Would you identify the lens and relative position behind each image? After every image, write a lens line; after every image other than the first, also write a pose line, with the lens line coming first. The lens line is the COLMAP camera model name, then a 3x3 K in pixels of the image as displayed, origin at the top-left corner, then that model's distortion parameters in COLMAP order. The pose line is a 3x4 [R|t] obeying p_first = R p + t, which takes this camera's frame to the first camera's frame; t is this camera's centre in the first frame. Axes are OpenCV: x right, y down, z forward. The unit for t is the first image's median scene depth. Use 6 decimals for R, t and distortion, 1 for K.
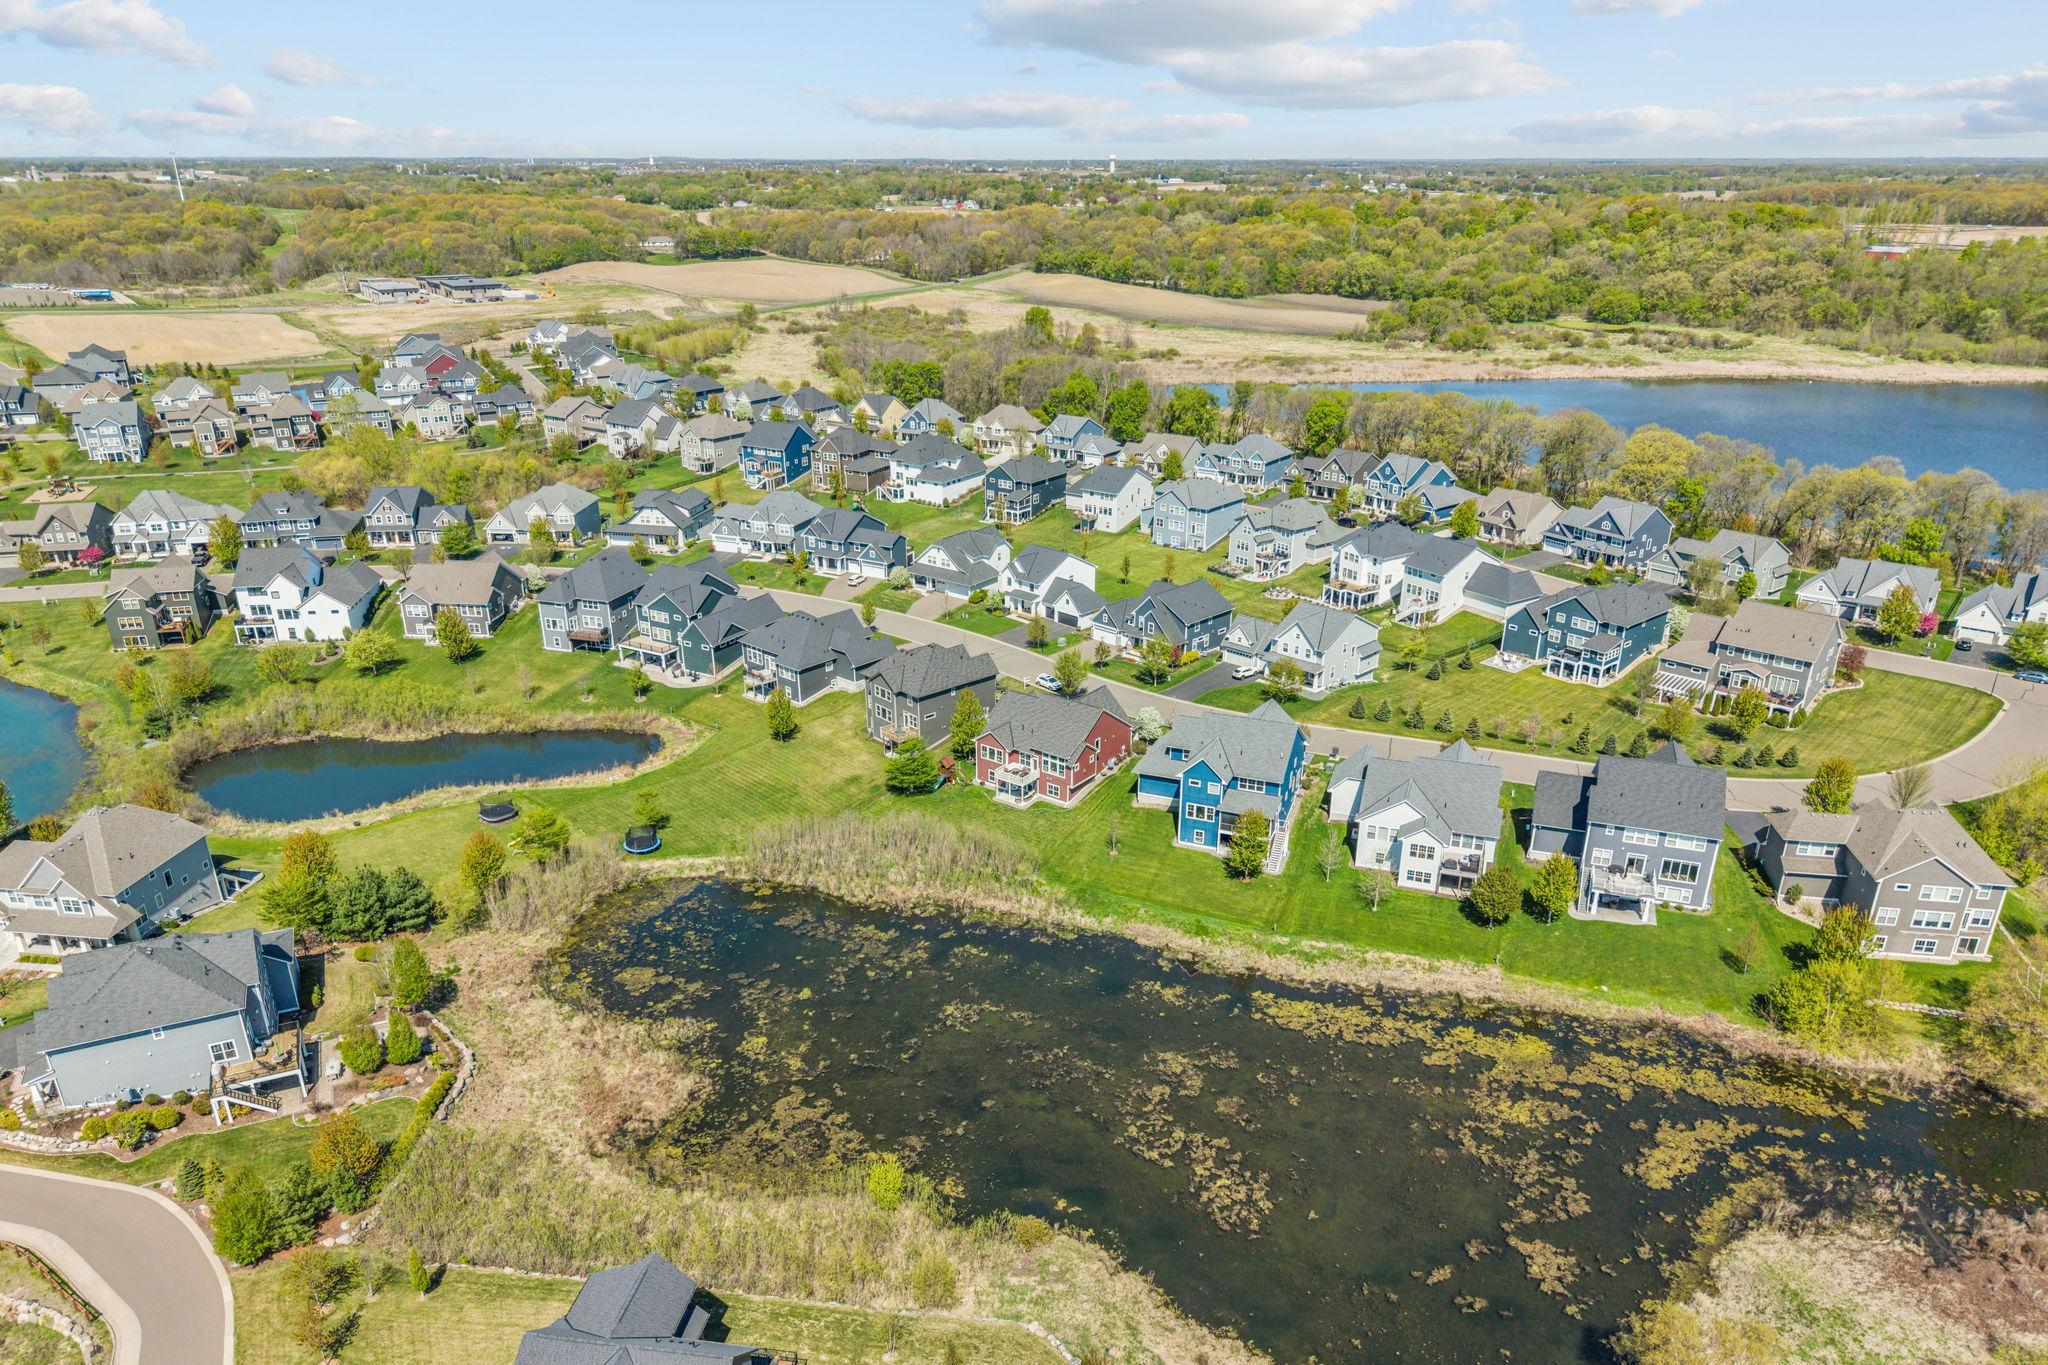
lens RADIAL K [[1373.2, 0, 1023.8], [0, 1373.2, 754.7], [0, 0, 1]] dist [0.026770, -0.032370]
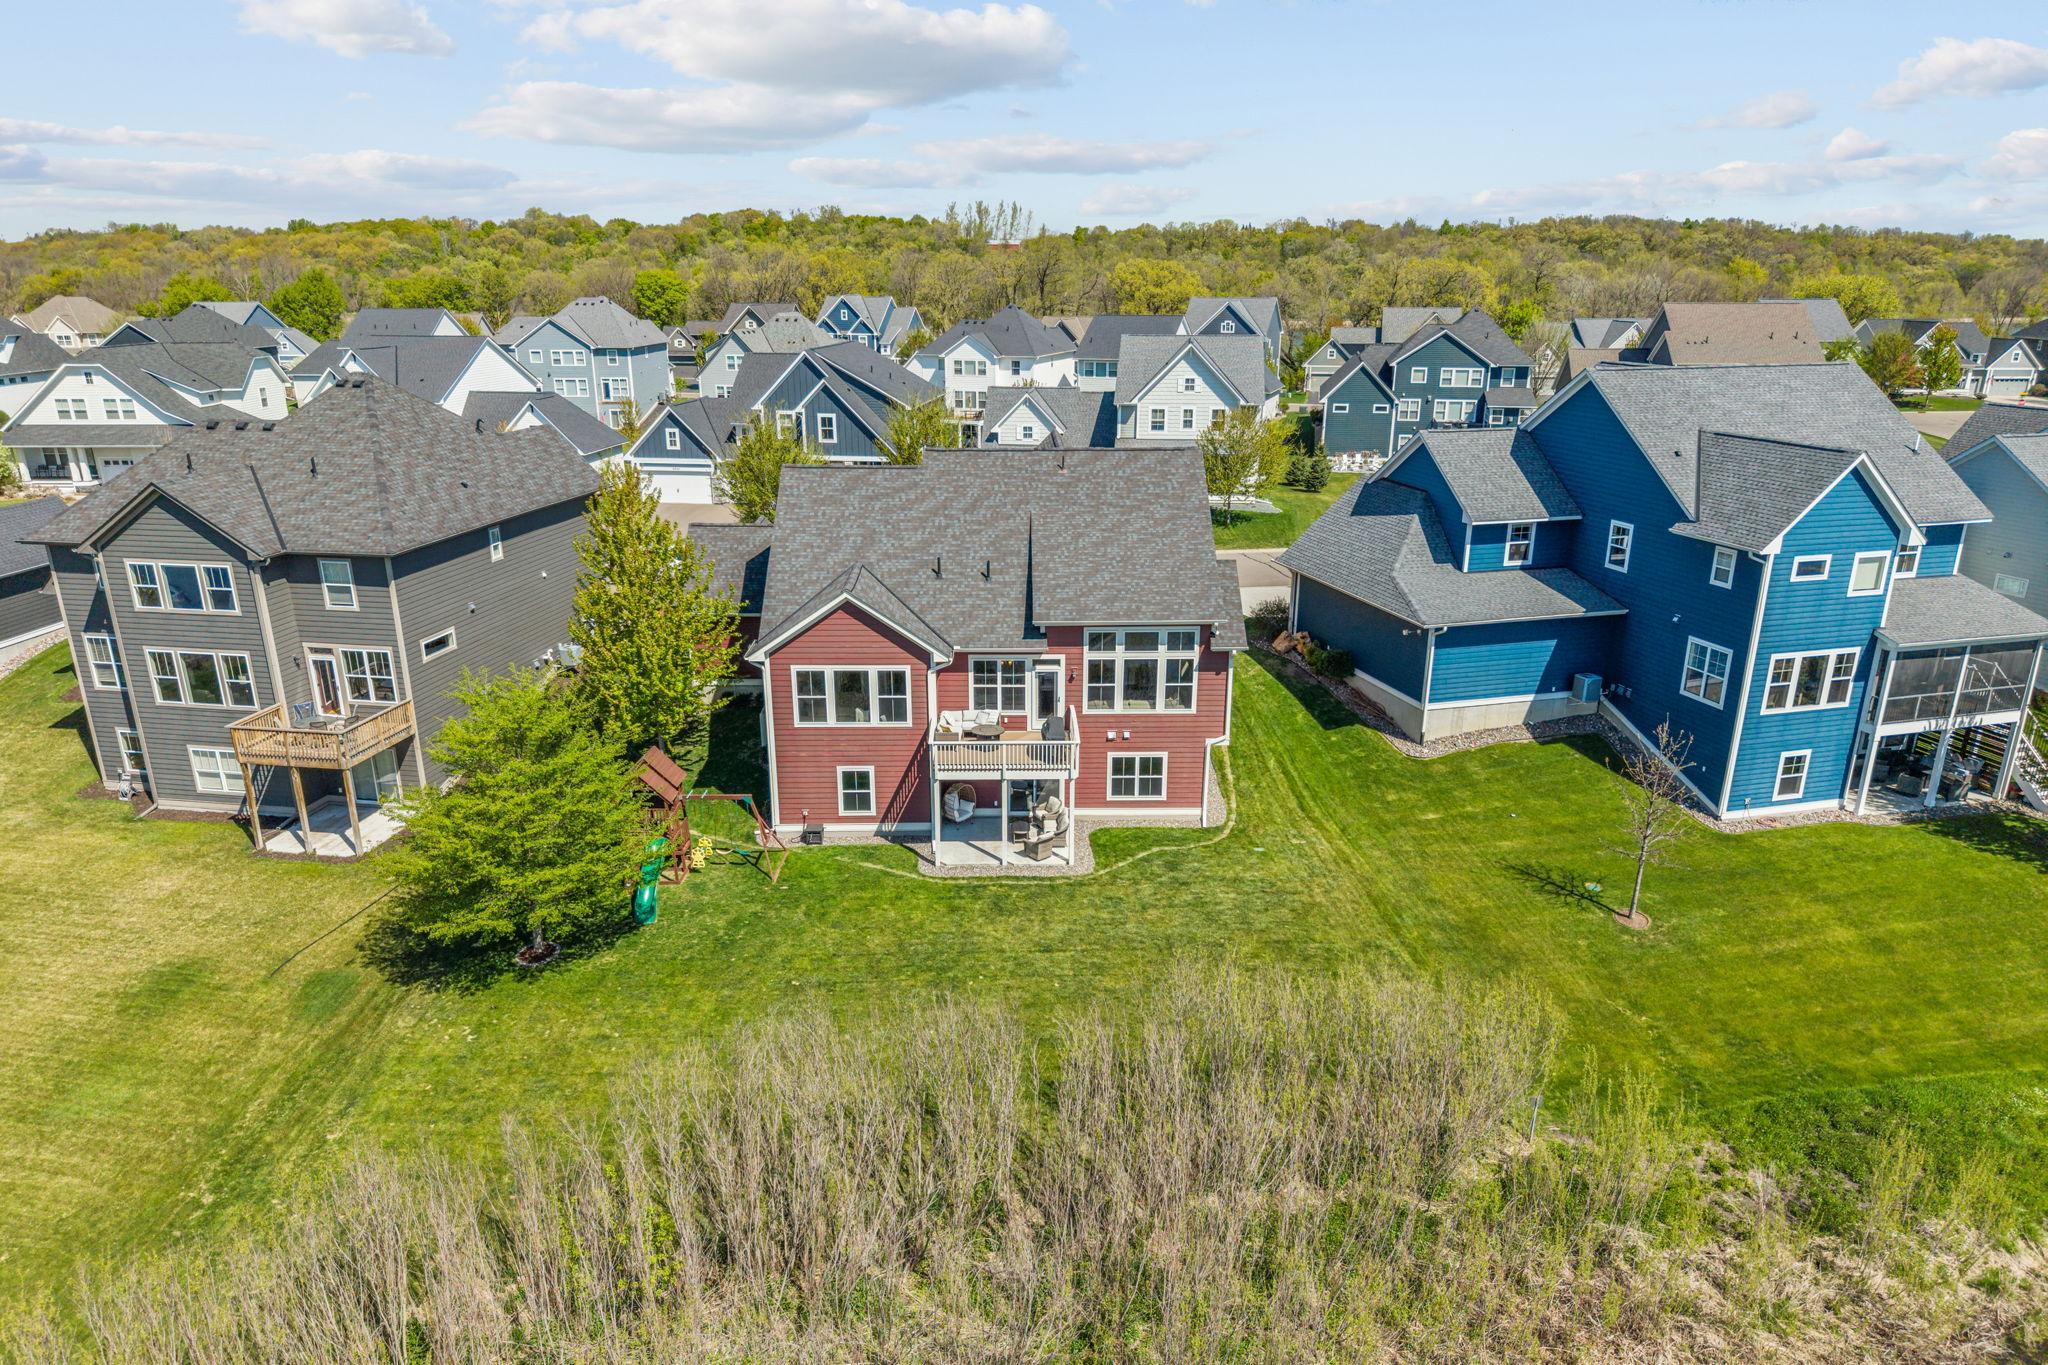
lens RADIAL K [[1373.2, 0, 1023.8], [0, 1373.2, 754.7], [0, 0, 1]] dist [0.026770, -0.032370]
pose [[0.790050, -0.202215, 0.578732, -0.160882], [0.244208, 0.969707, 0.005448, 0.017777], [-0.562302, 0.137027, 0.815500, 0.916065]]
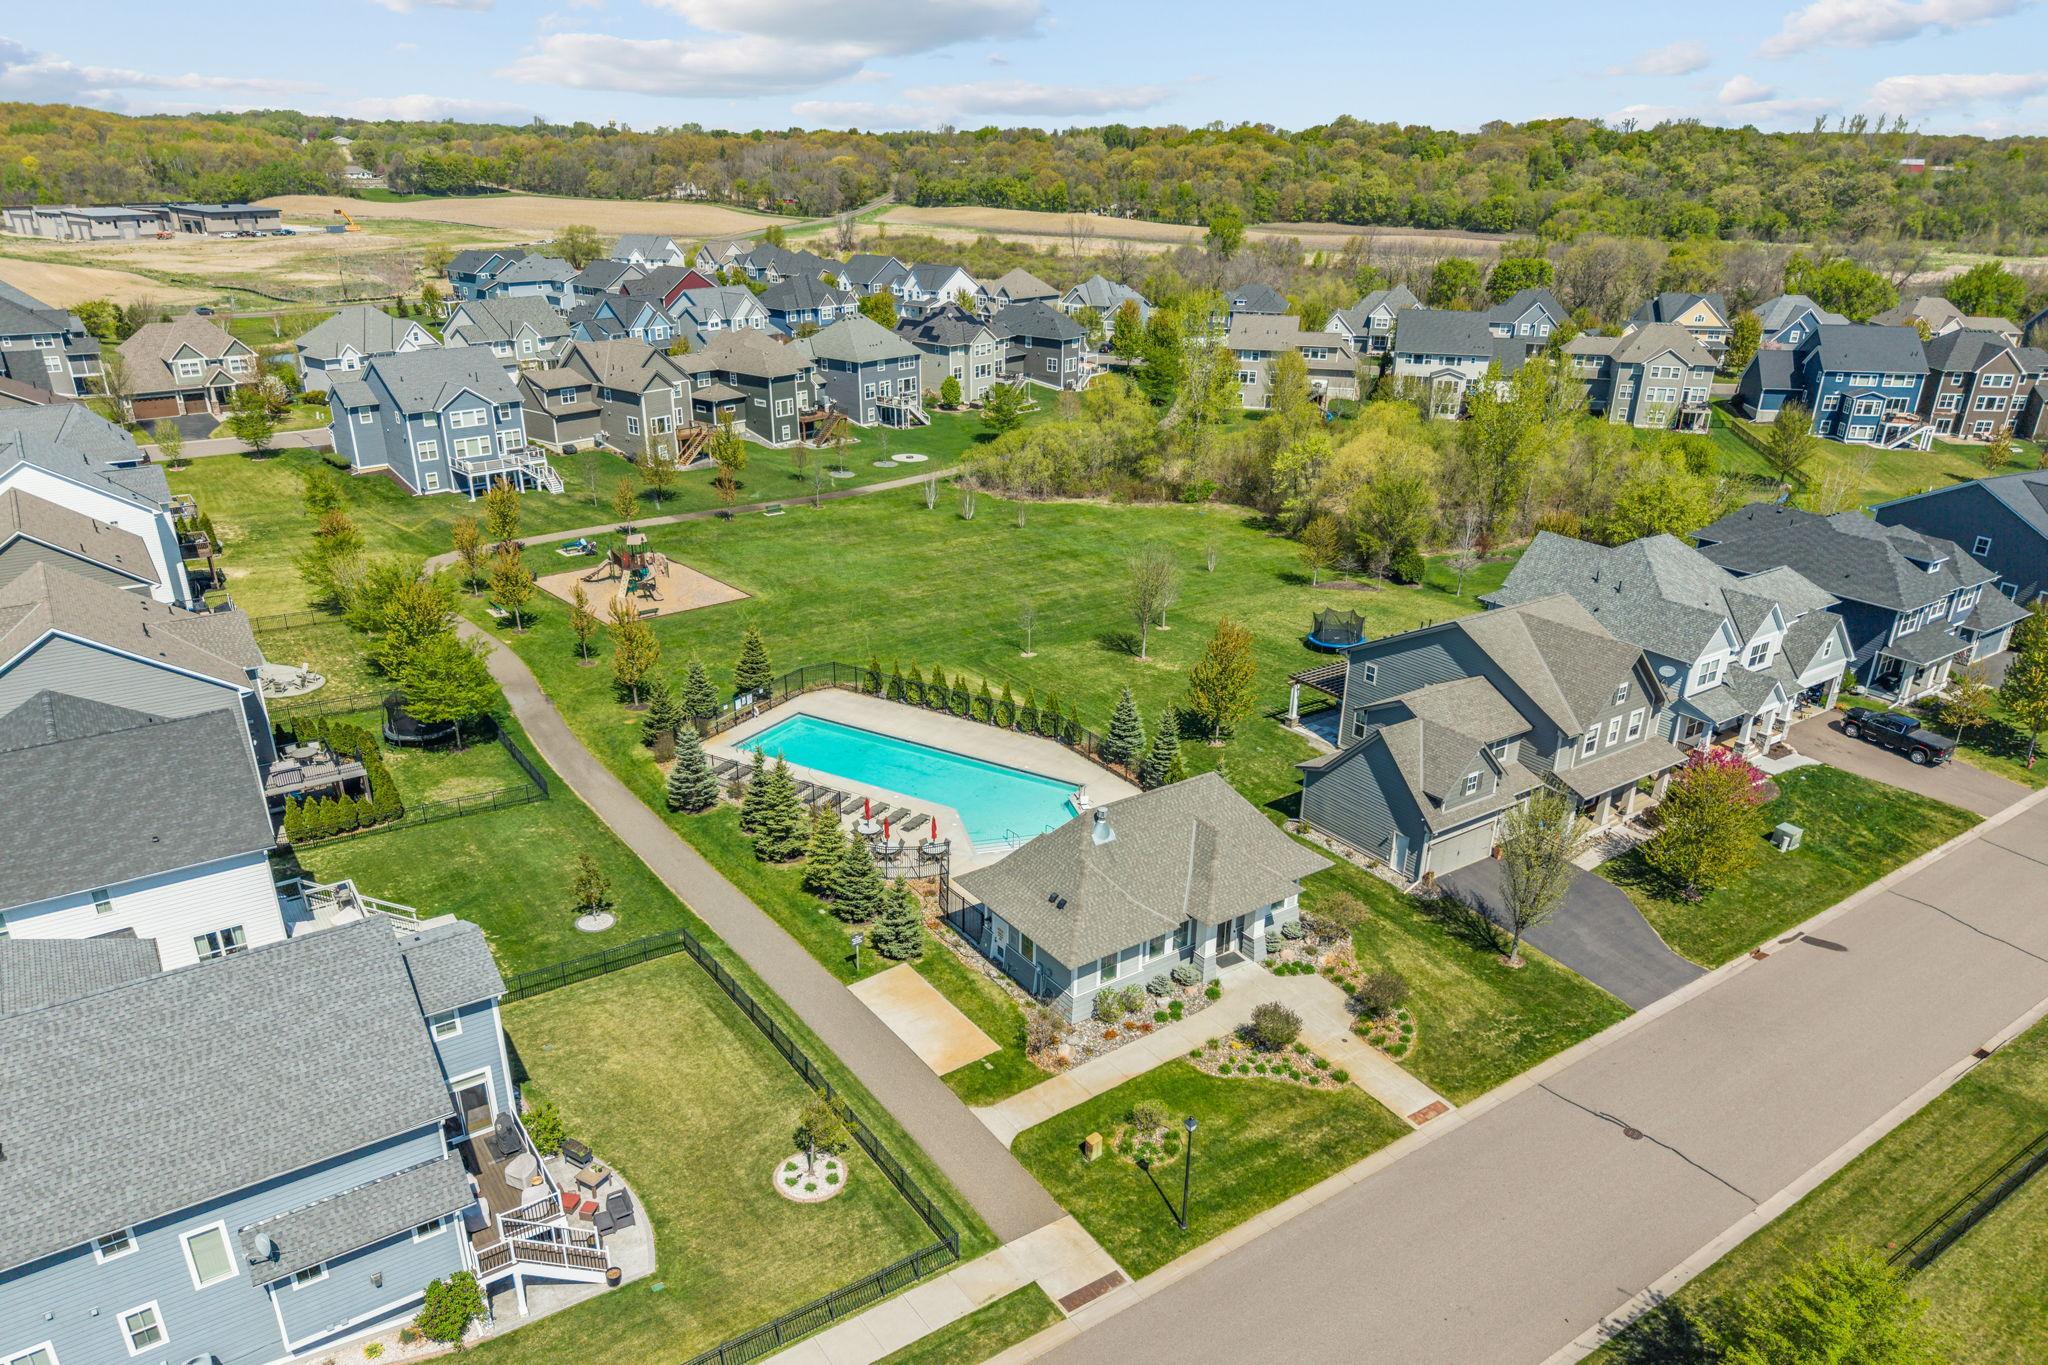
lens RADIAL K [[1375.5, 0, 1021.9], [0, 1375.5, 761.8], [0, 0, 1]] dist [0.008932, -0.004532]
pose [[0.928392, -0.141883, 0.343449, -1.565685], [0.136743, 0.989828, 0.039274, -0.311027], [-0.345528, 0.010503, 0.938350, 1.363552]]
